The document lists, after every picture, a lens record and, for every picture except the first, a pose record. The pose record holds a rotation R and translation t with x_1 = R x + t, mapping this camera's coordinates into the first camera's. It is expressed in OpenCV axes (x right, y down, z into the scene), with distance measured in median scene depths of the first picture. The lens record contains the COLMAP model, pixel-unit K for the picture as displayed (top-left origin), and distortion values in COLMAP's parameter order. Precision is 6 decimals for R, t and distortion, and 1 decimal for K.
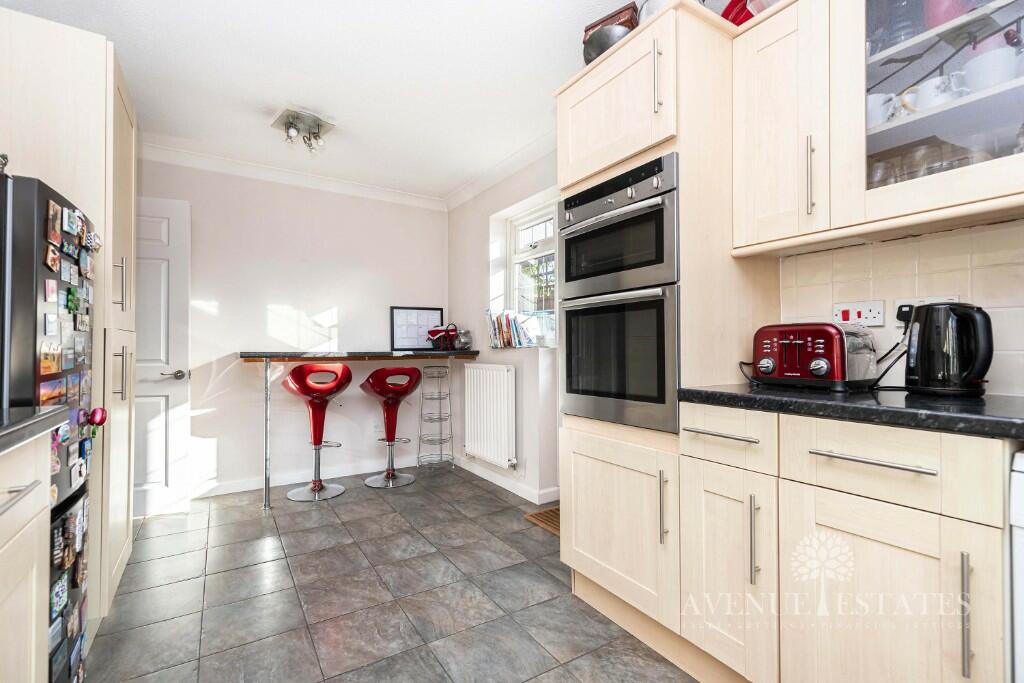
lens RADIAL K [[466.8, 0, 514.1], [0, 466.8, 344.6], [0, 0, 1]] dist [0.010795, -0.000135]
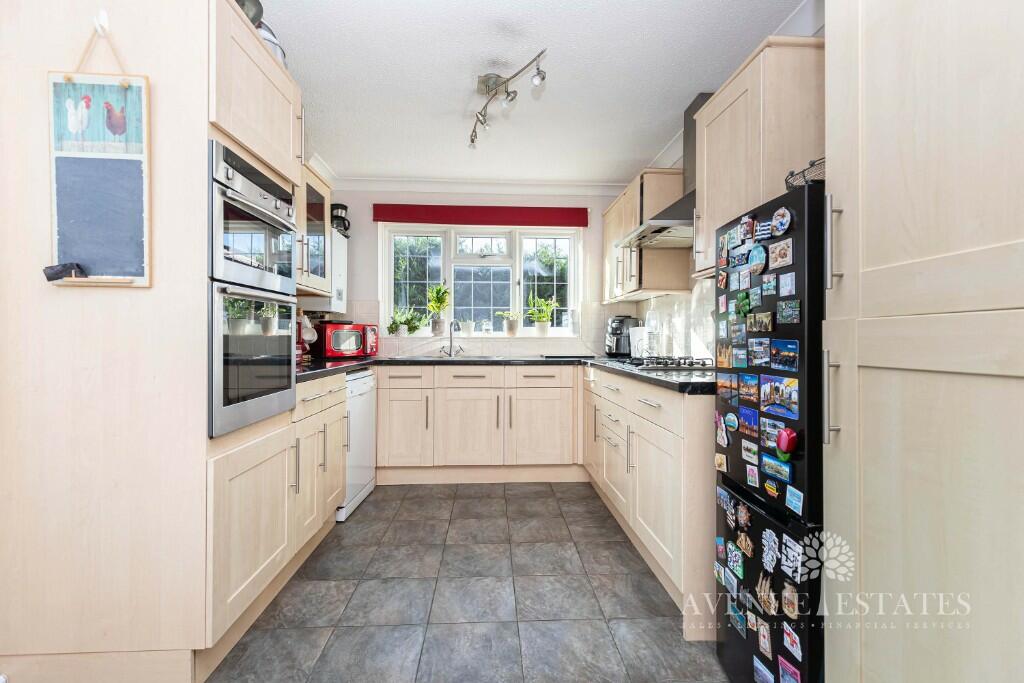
lens RADIAL K [[466.8, 0, 503.6], [0, 466.8, 339.8], [0, 0, 1]] dist [0.010795, -0.000135]
pose [[-0.865366, -0.000356, 0.501140, -0.790303], [-0.006310, 0.999928, -0.010187, 0.001331], [-0.501100, -0.011978, -0.865306, 1.732341]]
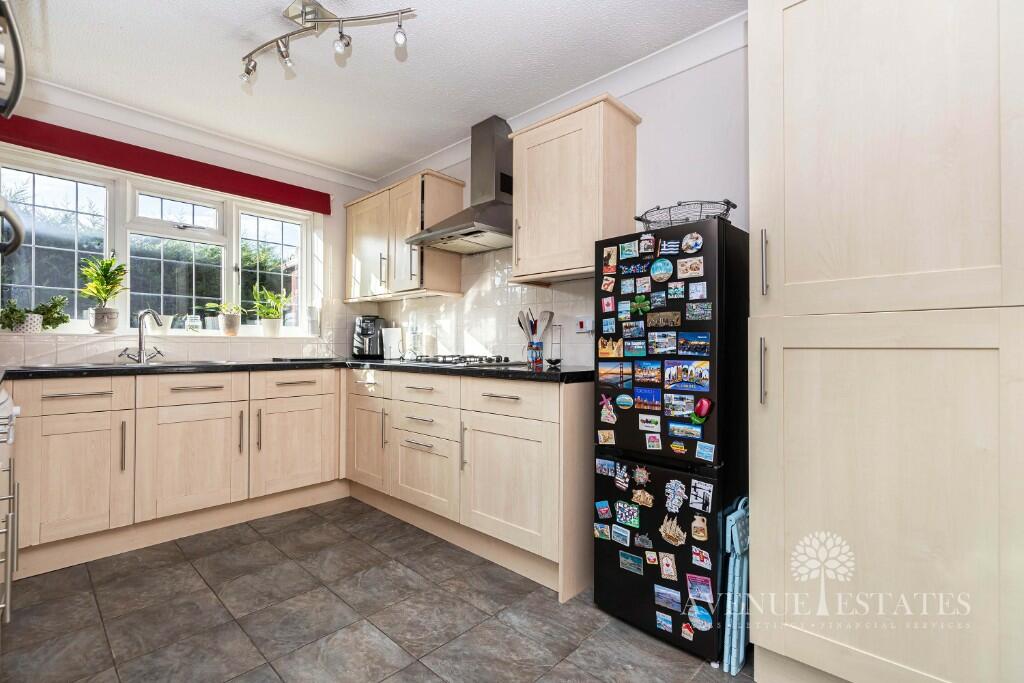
lens RADIAL K [[466.8, 0, 503.2], [0, 466.8, 344.5], [0, 0, 1]] dist [0.010795, -0.000135]
pose [[-0.972795, -0.000943, -0.231665, -0.203196], [0.002744, 0.999875, -0.015591, 0.029612], [0.231651, -0.015802, -0.972671, 1.727459]]
